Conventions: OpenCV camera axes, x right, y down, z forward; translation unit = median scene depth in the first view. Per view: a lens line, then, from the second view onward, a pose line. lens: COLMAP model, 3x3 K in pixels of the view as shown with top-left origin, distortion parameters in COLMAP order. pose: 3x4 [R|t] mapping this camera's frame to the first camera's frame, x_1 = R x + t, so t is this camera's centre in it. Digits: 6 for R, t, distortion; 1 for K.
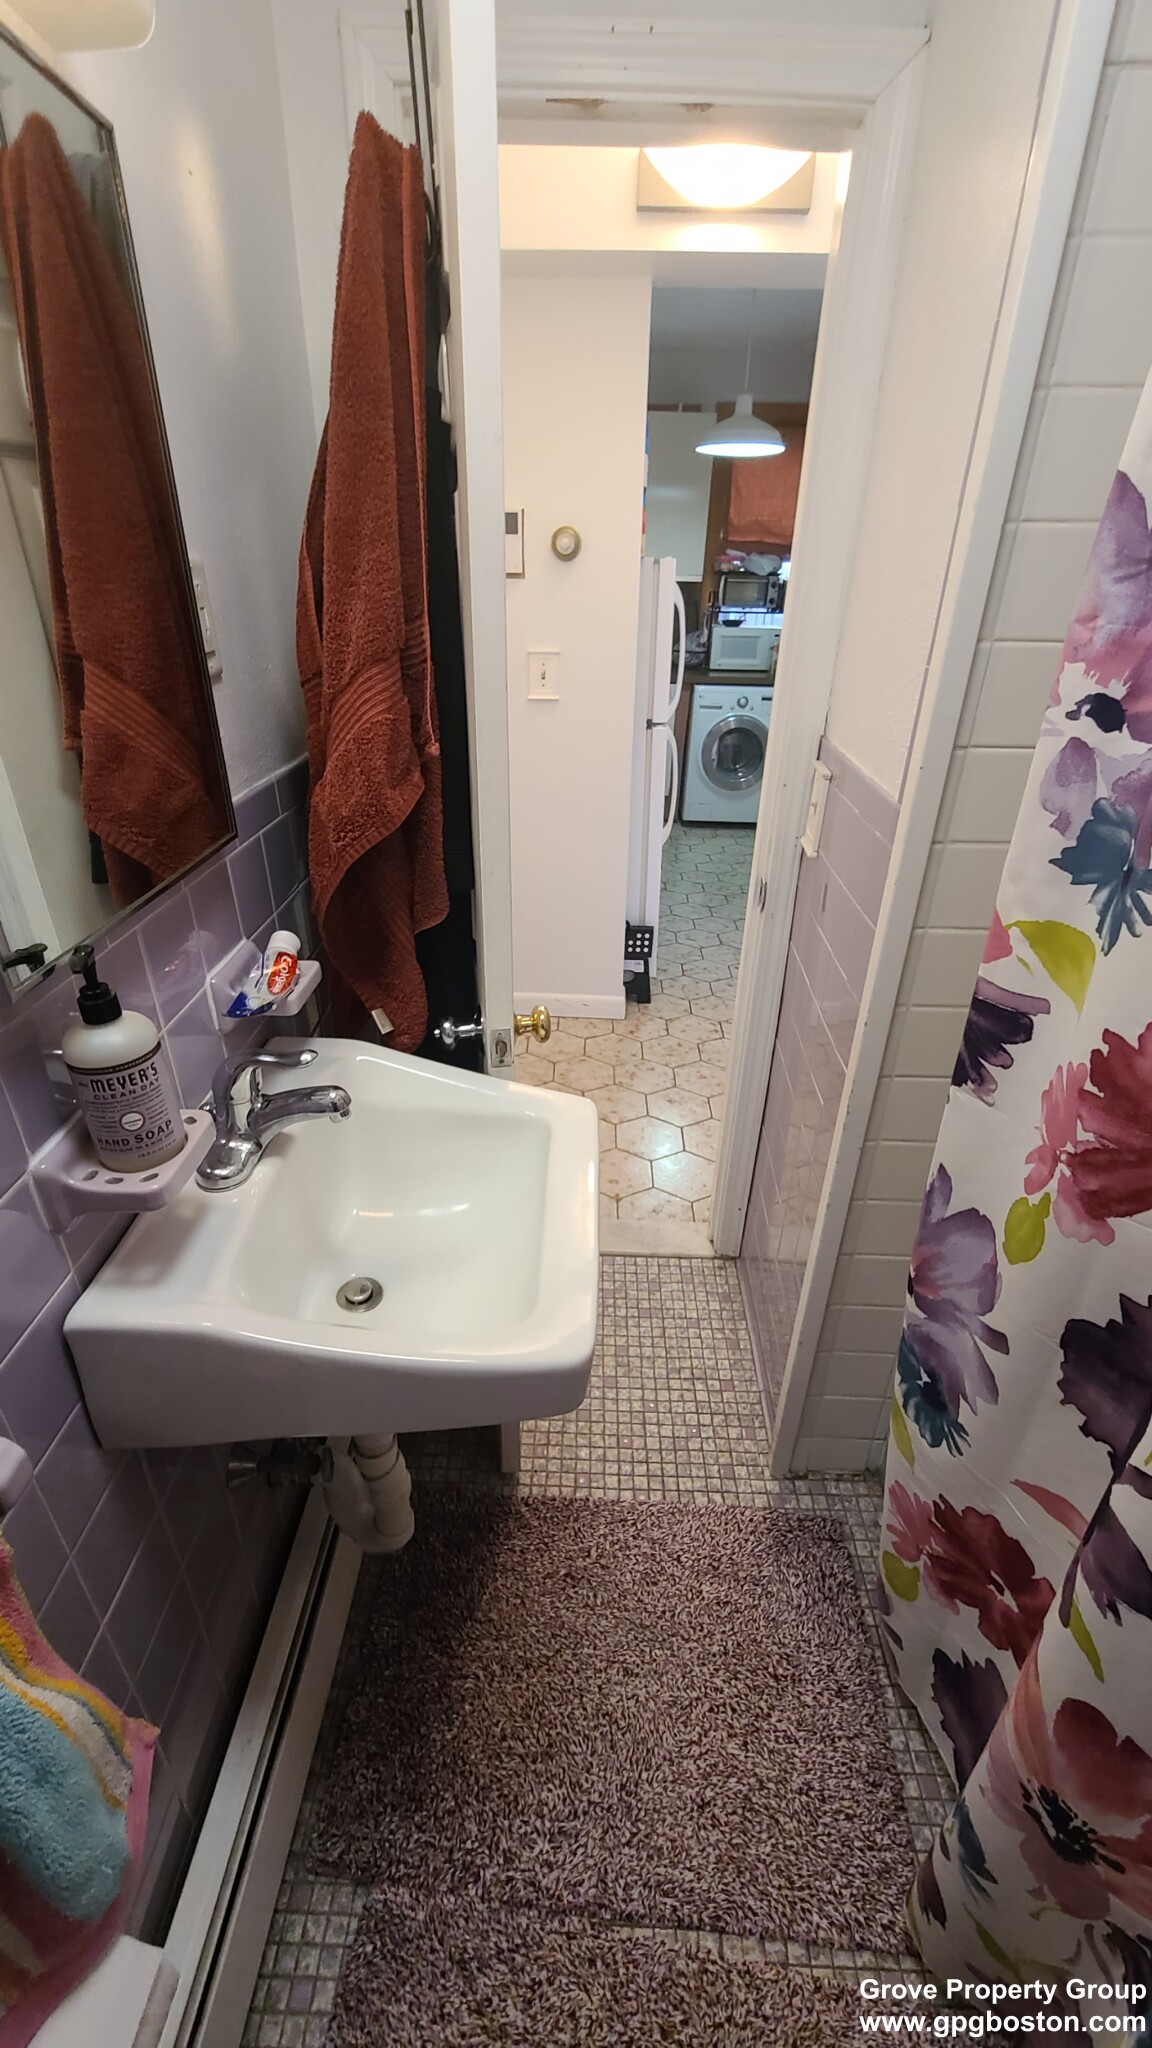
lens RADIAL K [[863.1, 0, 557.4], [0, 863.1, 1075.3], [0, 0, 1]] dist [-0.002395, -0.000113]
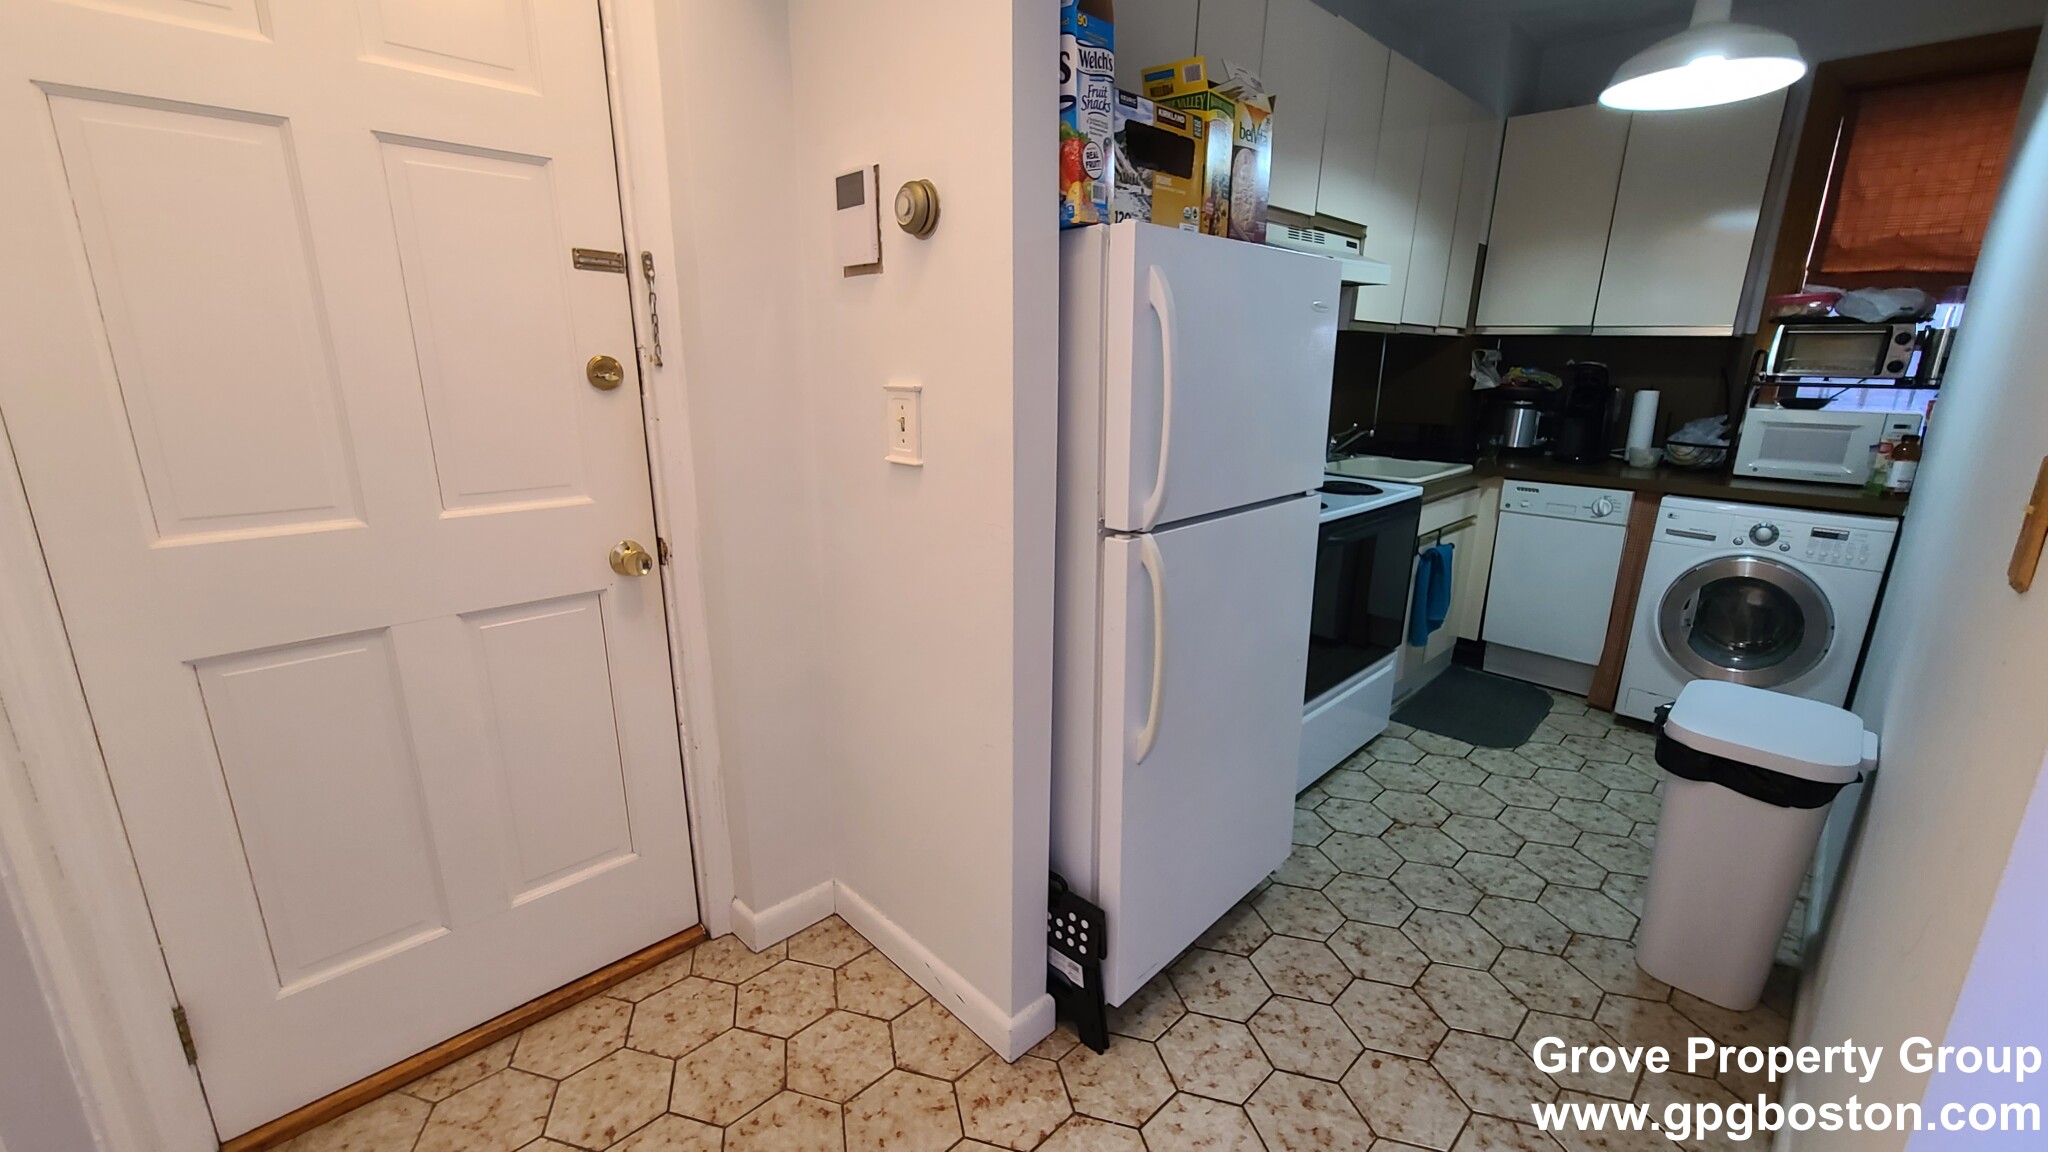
lens RADIAL K [[863.1, 0, 997.6], [0, 863.1, 596.7], [0, 0, 1]] dist [-0.002395, -0.000113]
pose [[0.725883, 0.183311, -0.662941, 0.229354], [-0.353738, 0.926091, -0.131247, -0.160247], [0.589885, 0.329777, 0.737077, 0.343065]]
